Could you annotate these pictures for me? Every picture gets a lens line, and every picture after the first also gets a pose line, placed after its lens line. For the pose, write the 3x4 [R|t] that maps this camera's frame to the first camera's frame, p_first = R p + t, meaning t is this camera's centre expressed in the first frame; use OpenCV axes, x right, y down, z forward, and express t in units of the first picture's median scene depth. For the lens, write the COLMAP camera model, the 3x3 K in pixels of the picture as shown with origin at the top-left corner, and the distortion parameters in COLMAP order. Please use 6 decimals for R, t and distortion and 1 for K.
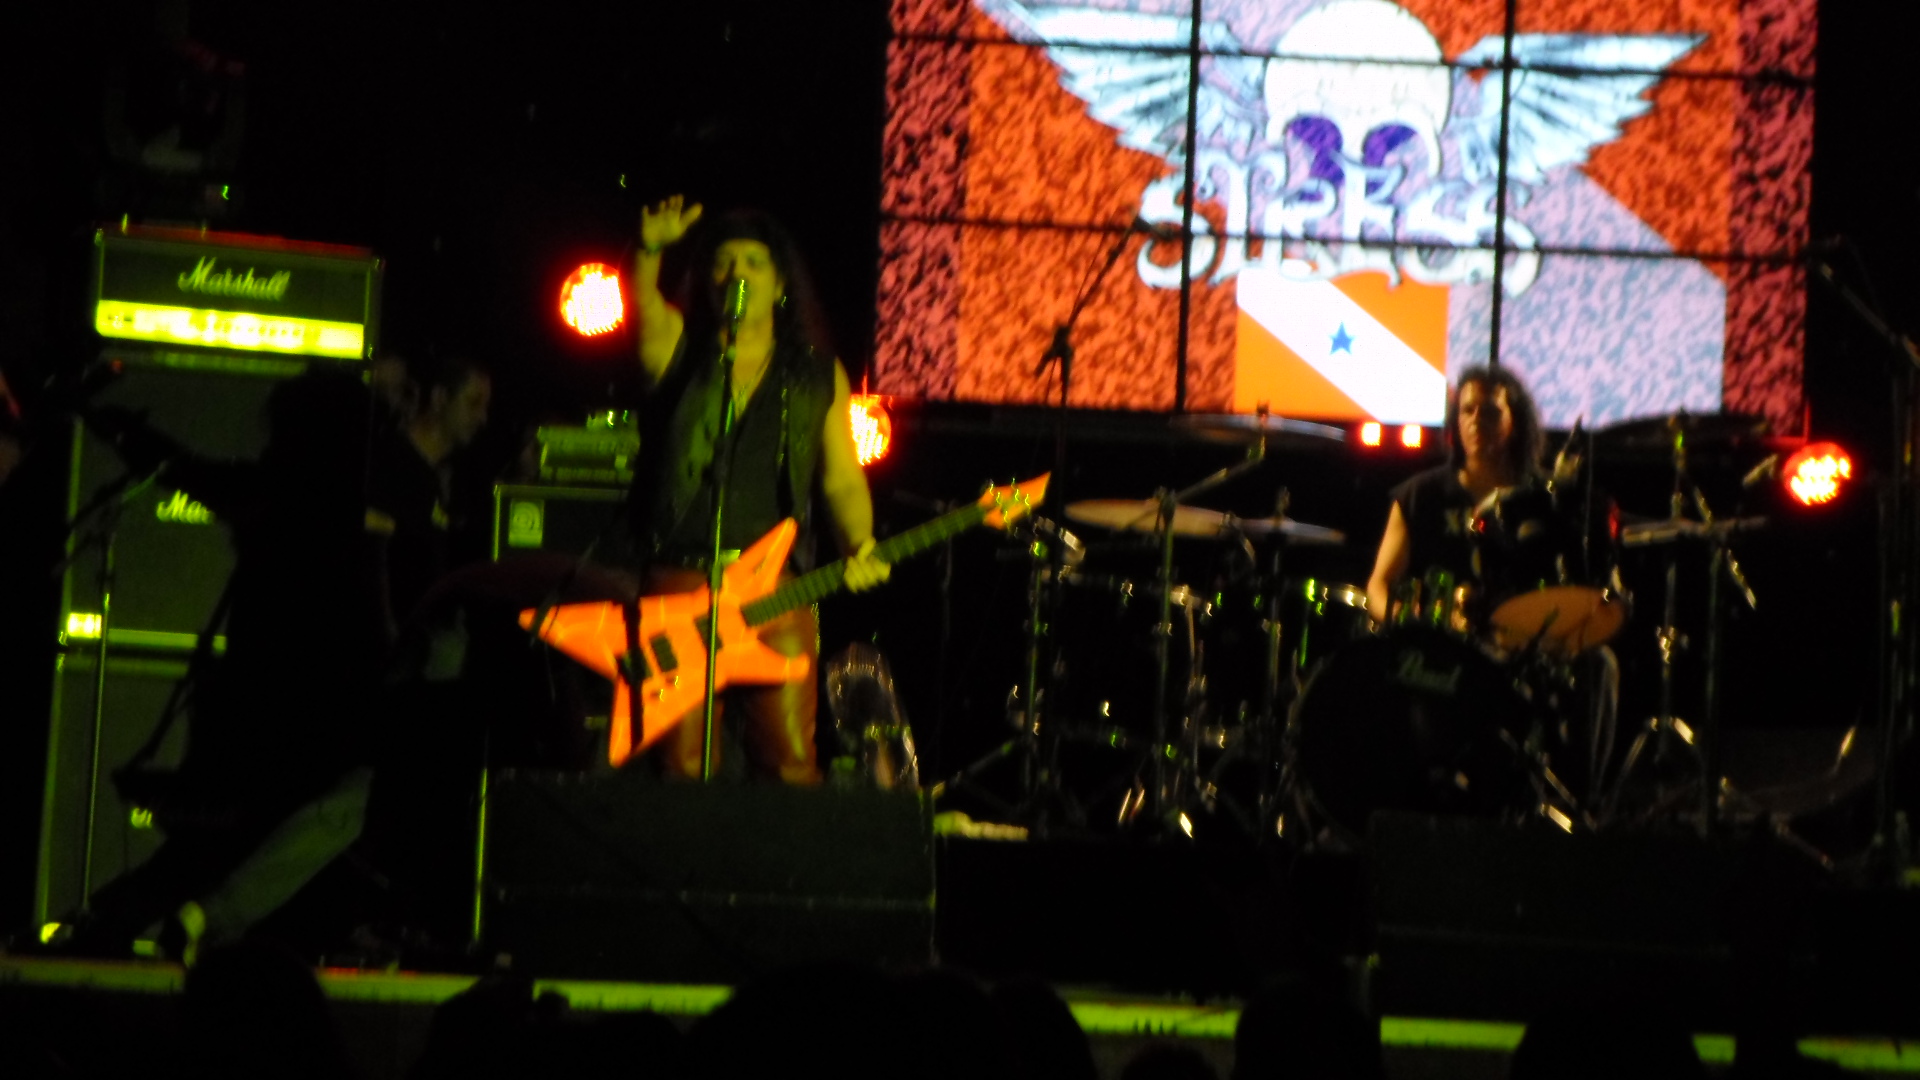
lens RADIAL K [[6009.9, 0, 973.0], [0, 6009.9, 540.9], [0, 0, 1]] dist [0.162430, 0.000000]
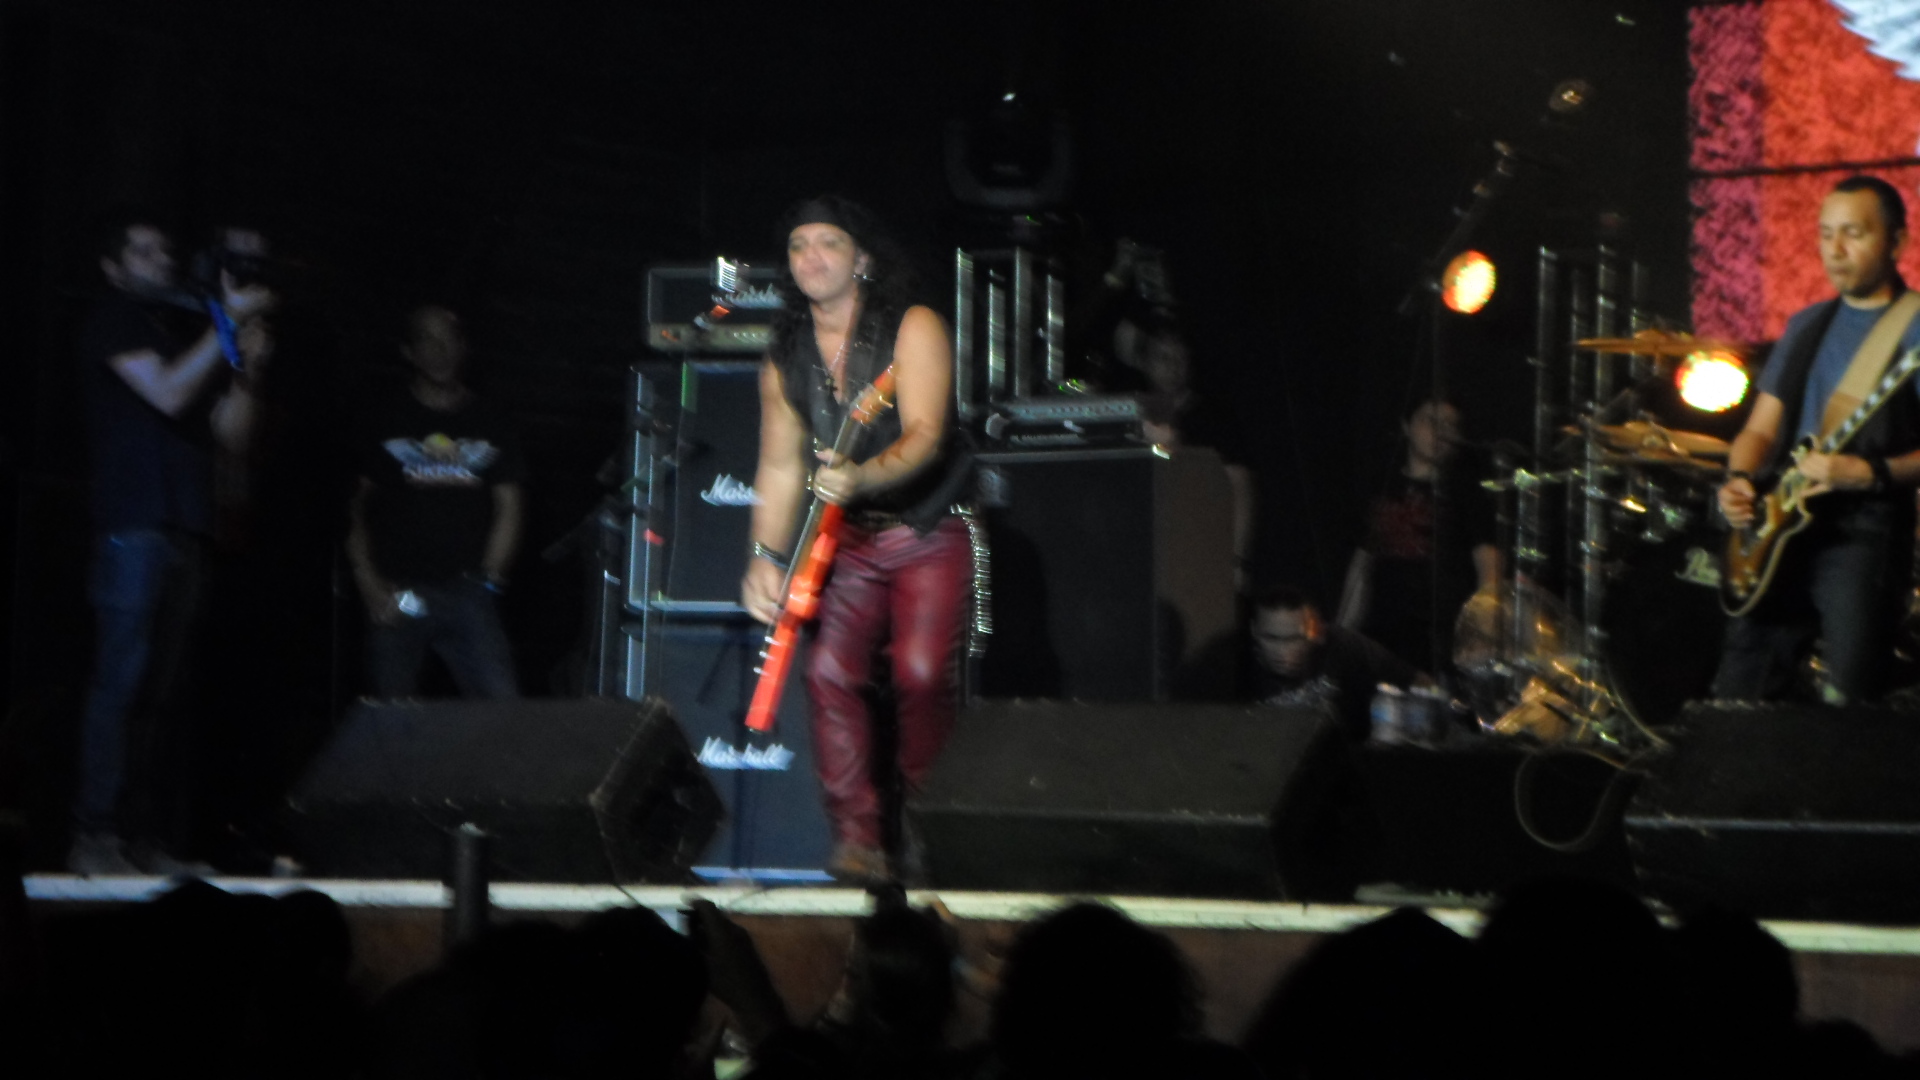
lens RADIAL K [[5519.4, 0, 965.9], [0, 5519.4, 539.5], [0, 0, 1]] dist [0.014793, 0.000000]
pose [[0.787956, -0.069394, -0.611809, 0.468489], [0.059802, 0.997556, -0.036127, 0.036537], [0.612821, -0.008121, 0.790180, 0.161868]]
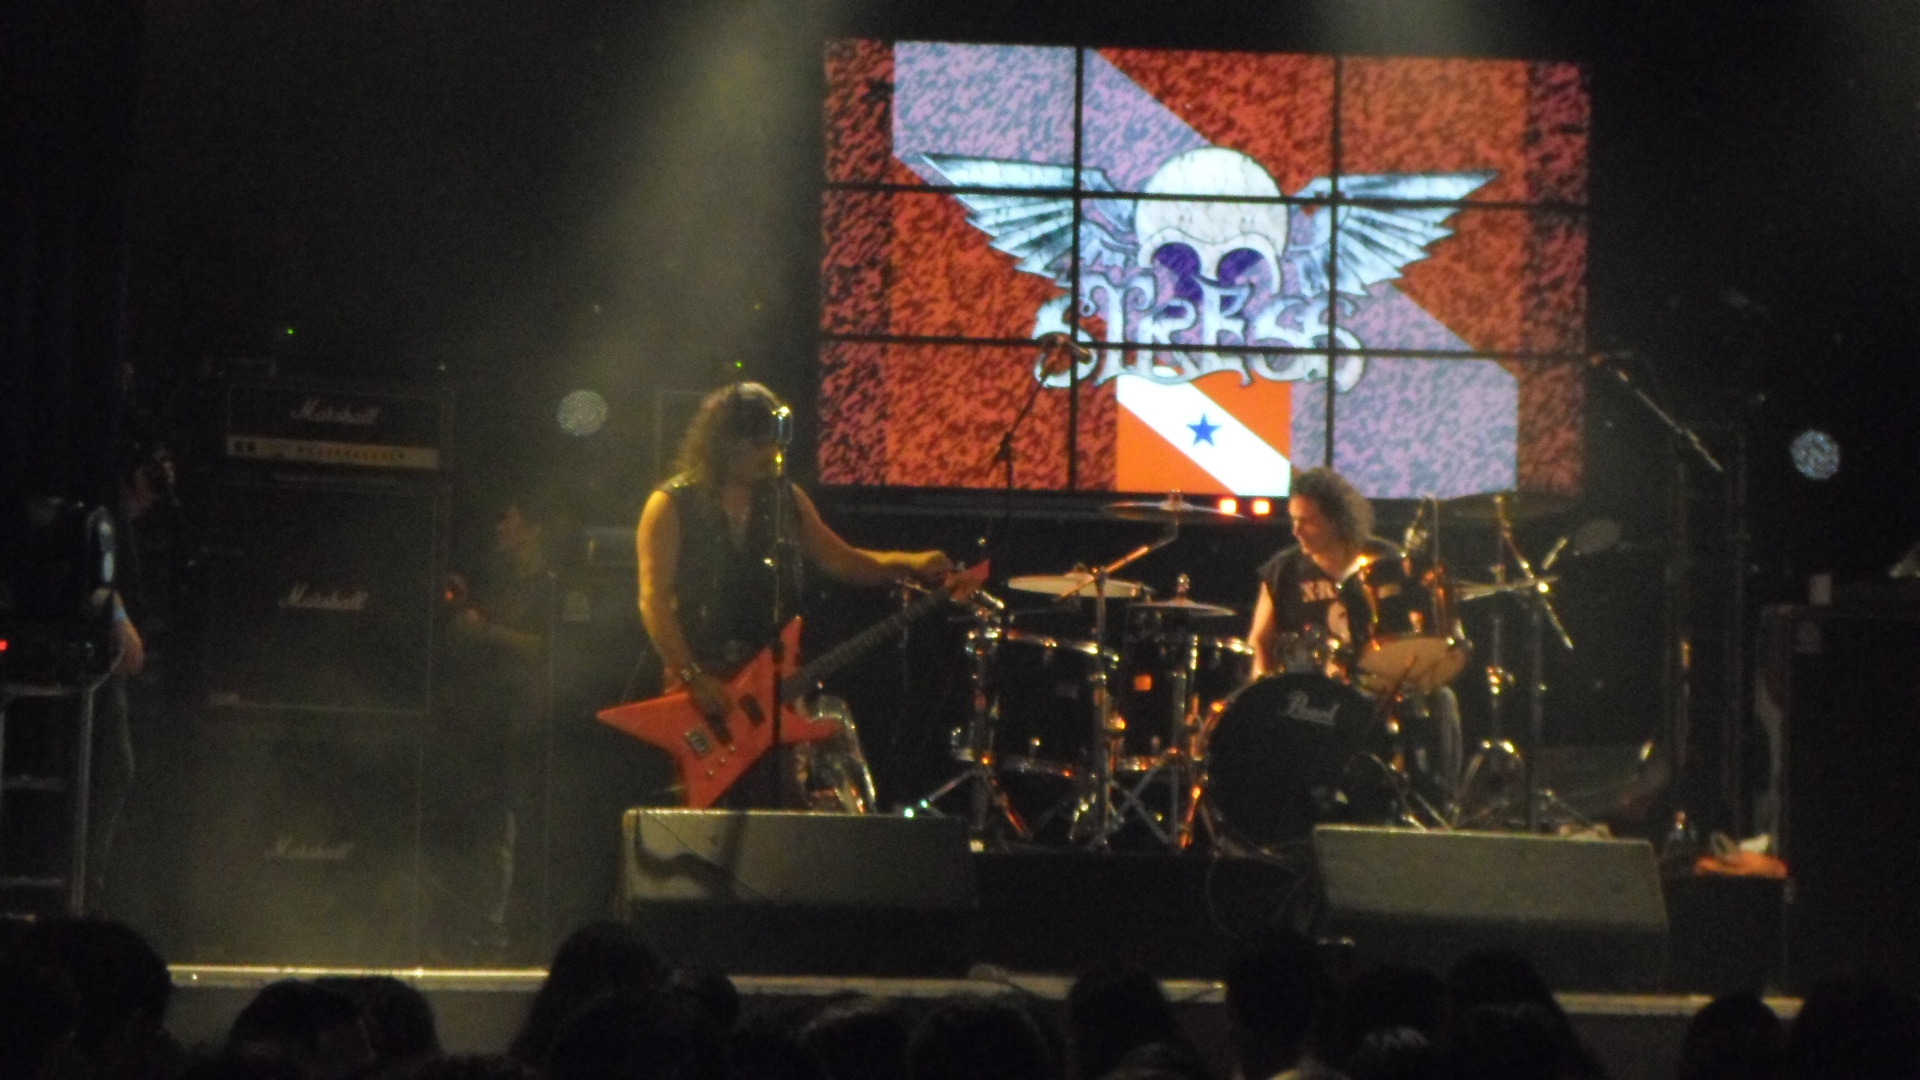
lens RADIAL K [[6009.9, 0, 946.0], [0, 6009.9, 539.7], [0, 0, 1]] dist [0.162430, 0.000000]
pose [[0.997869, -0.022034, 0.061409, -0.064702], [0.022055, 0.999757, 0.000344, -0.013213], [-0.061402, 0.001011, 0.998113, -0.198077]]
